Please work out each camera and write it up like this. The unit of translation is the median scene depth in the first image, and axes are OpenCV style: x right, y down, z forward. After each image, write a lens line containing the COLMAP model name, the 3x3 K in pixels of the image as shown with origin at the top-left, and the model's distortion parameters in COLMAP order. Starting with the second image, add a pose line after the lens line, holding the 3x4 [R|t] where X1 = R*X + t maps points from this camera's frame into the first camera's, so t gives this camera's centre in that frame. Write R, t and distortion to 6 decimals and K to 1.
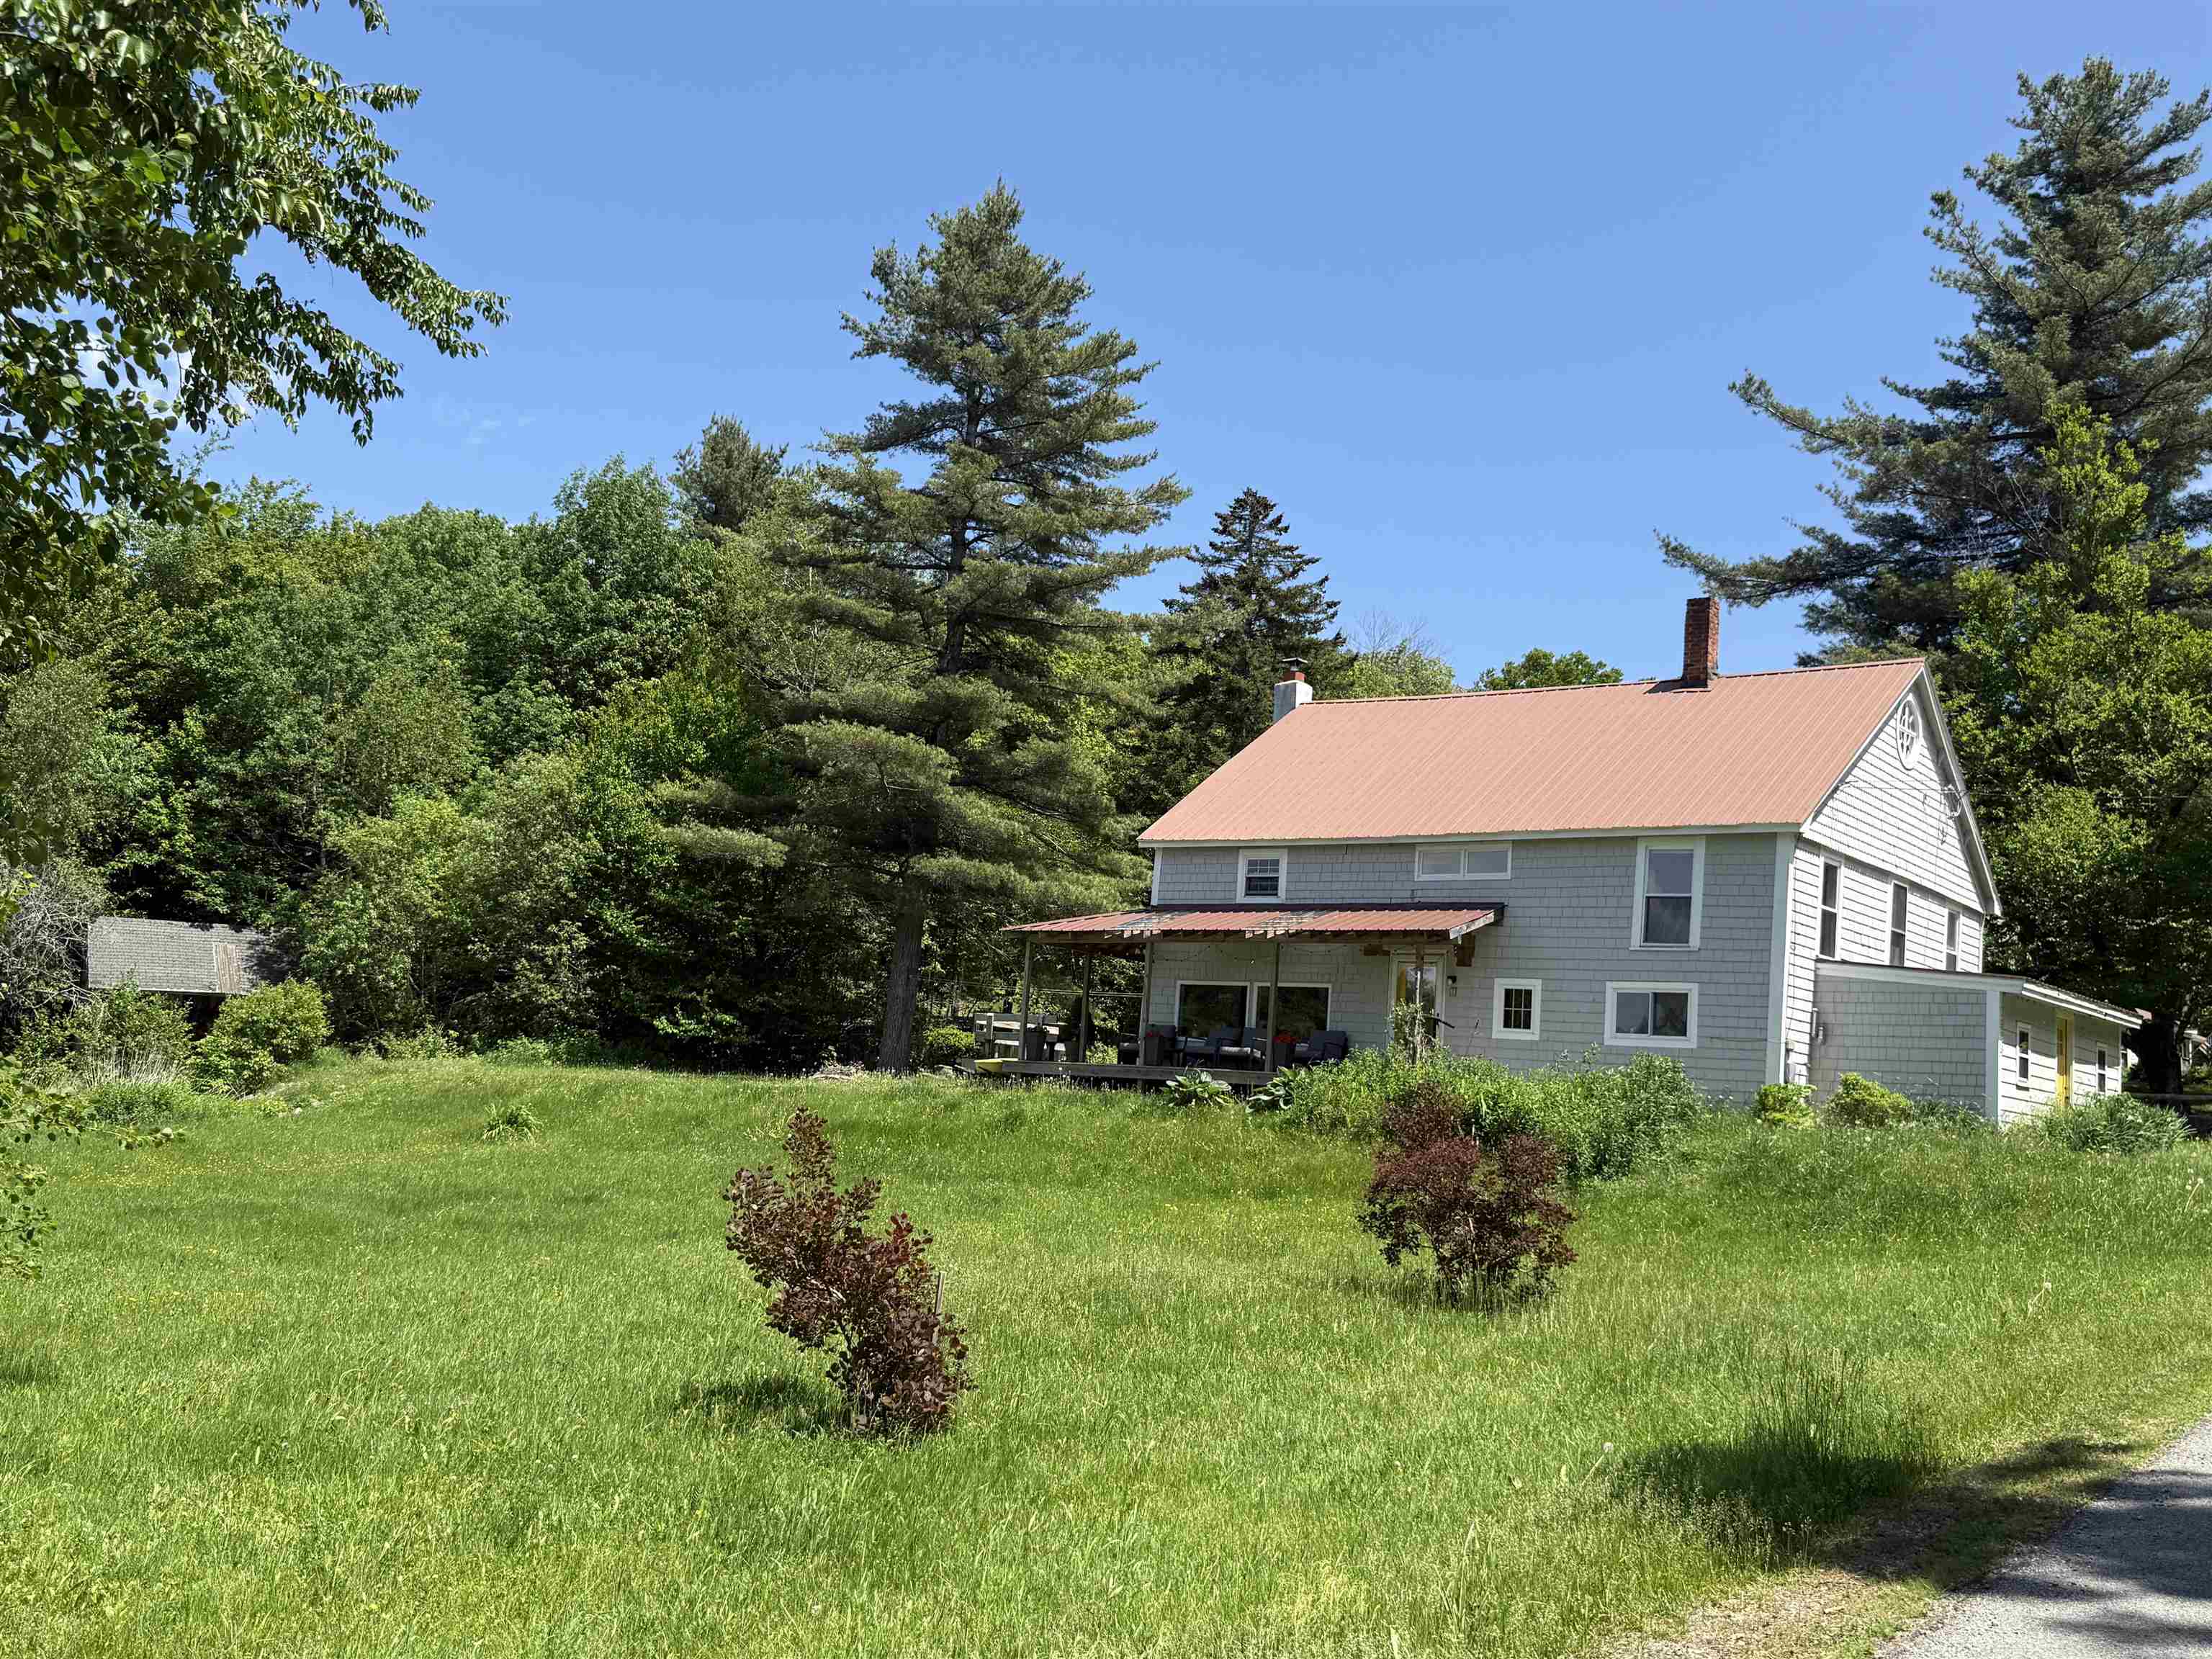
lens RADIAL K [[2032.5, 0, 1106.1], [0, 2032.5, 835.8], [0, 0, 1]] dist [0.014900, 0.007052]
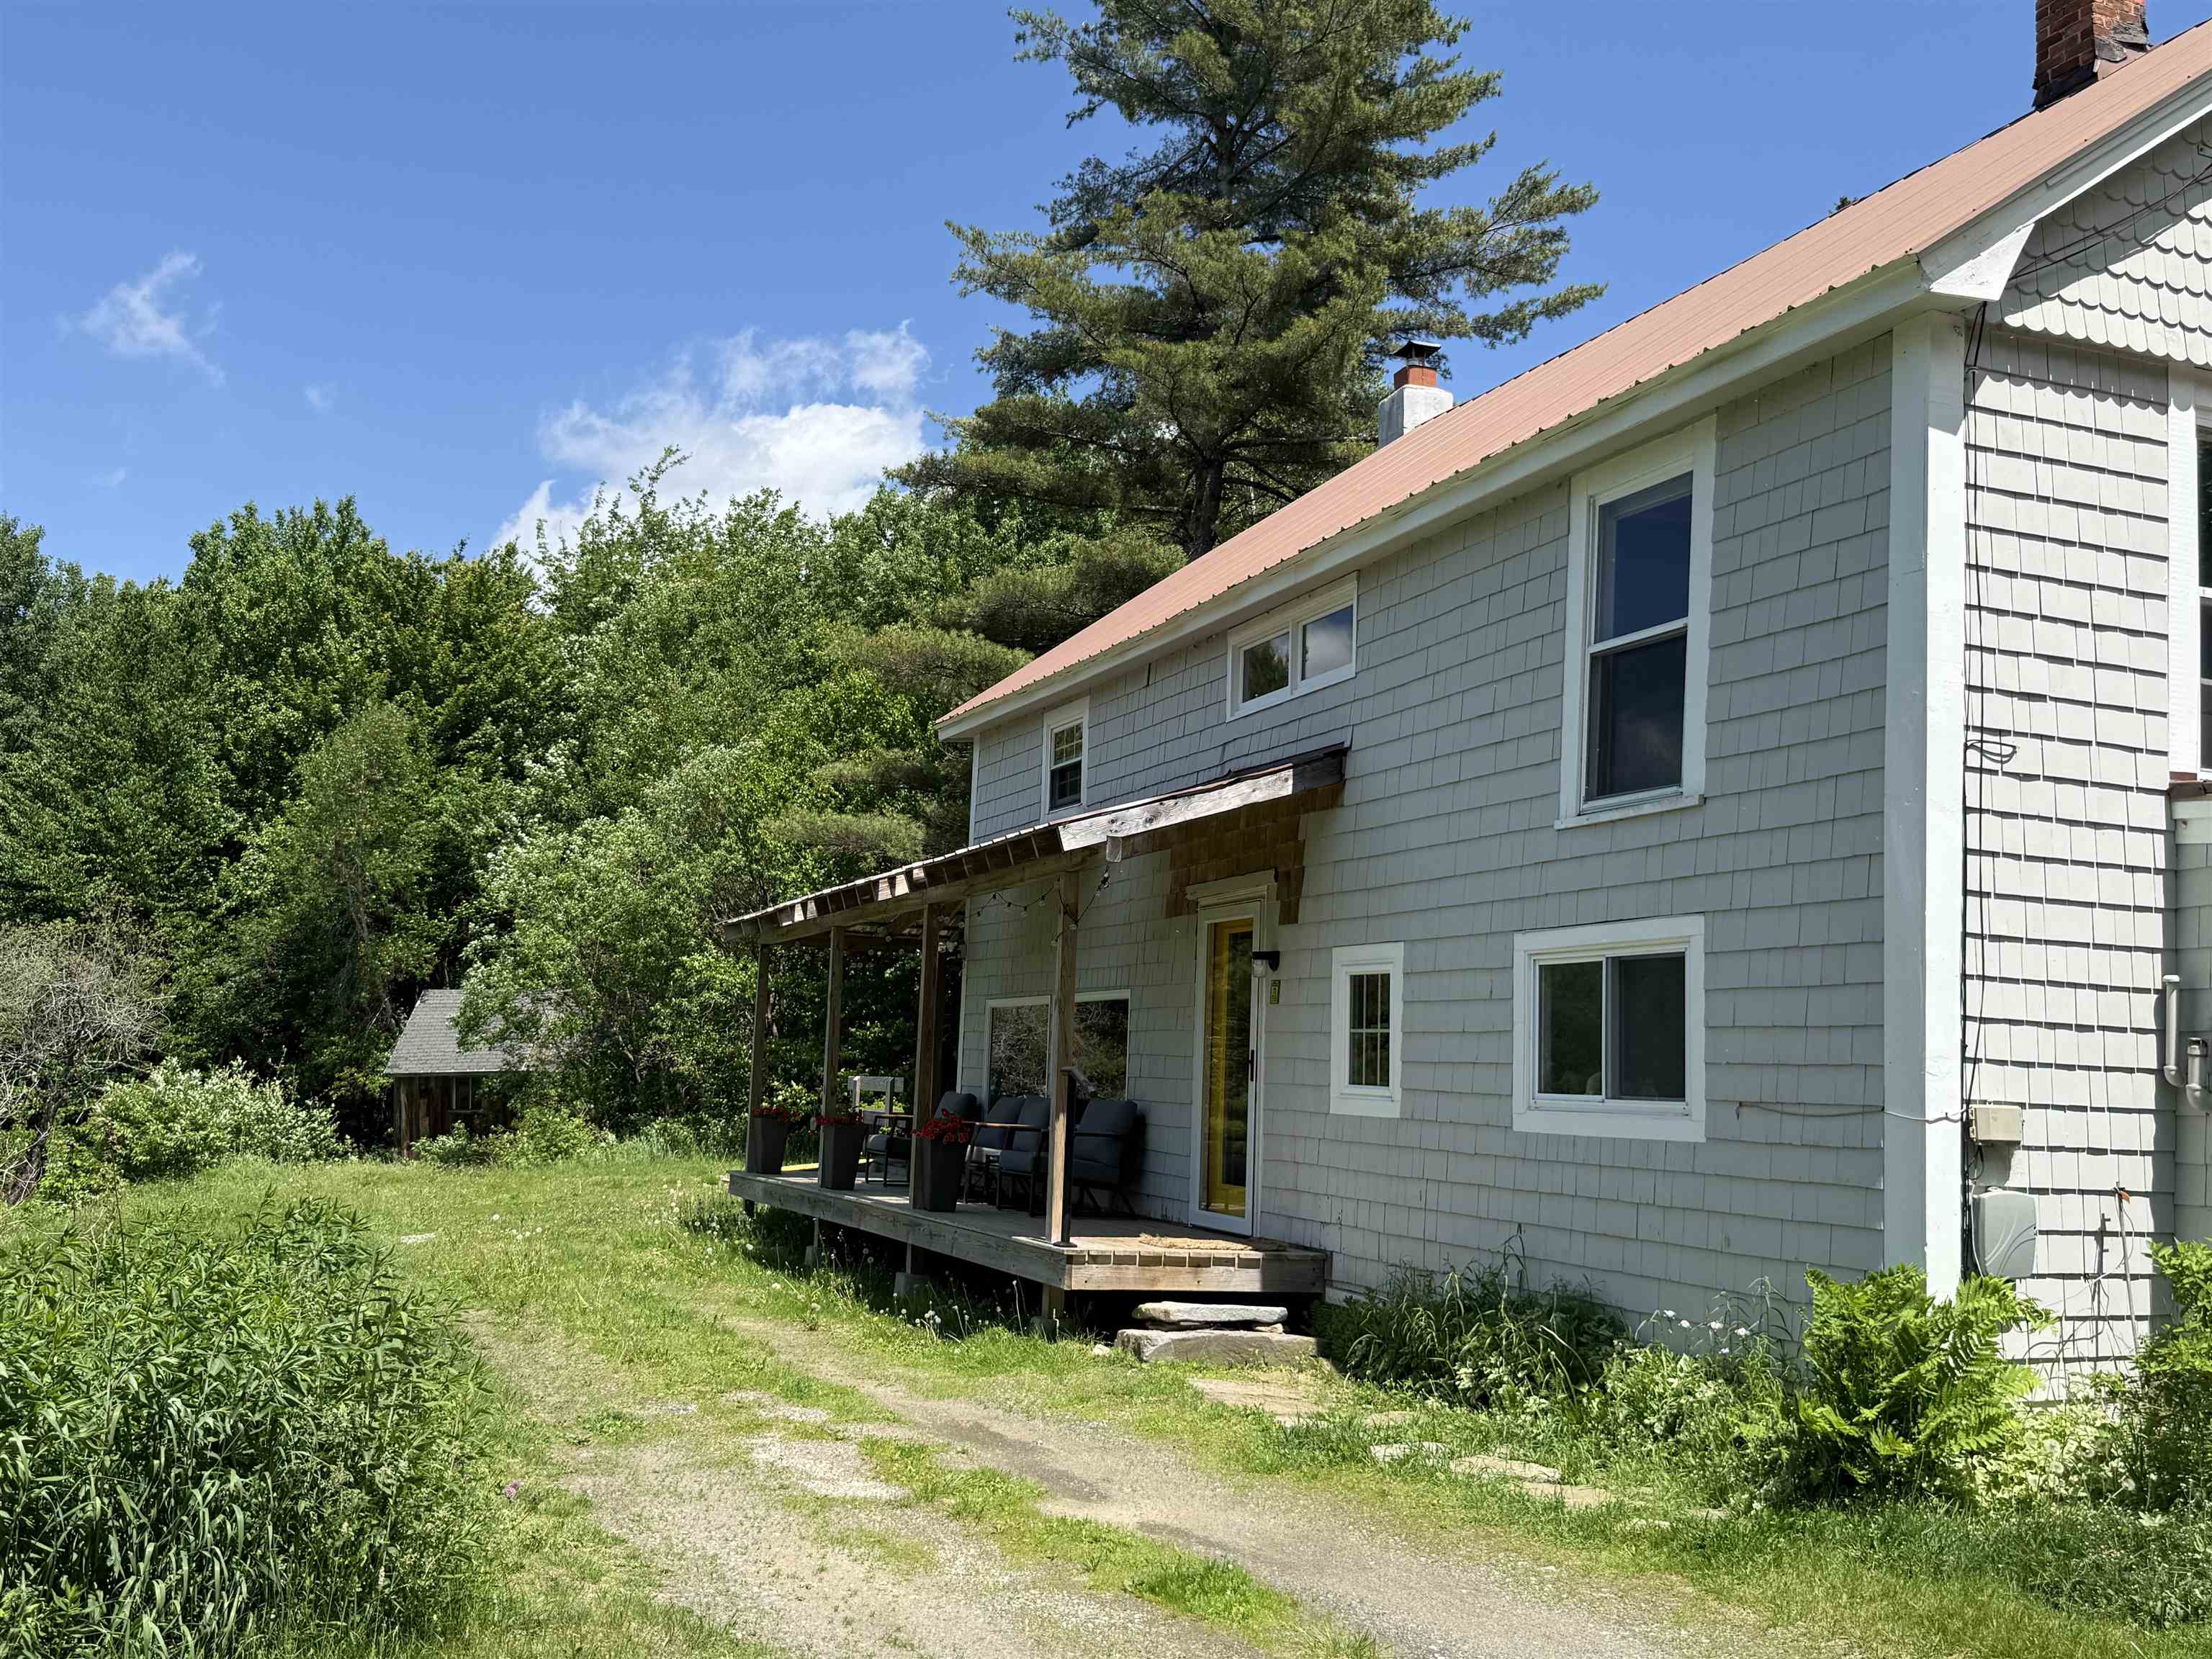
lens RADIAL K [[2032.5, 0, 1106.1], [0, 2032.5, 835.8], [0, 0, 1]] dist [0.014900, 0.007052]
pose [[0.865387, -0.101483, -0.490721, 0.347439], [0.093906, 0.994772, -0.040120, 0.062351], [0.492227, -0.011362, 0.870393, 0.680598]]
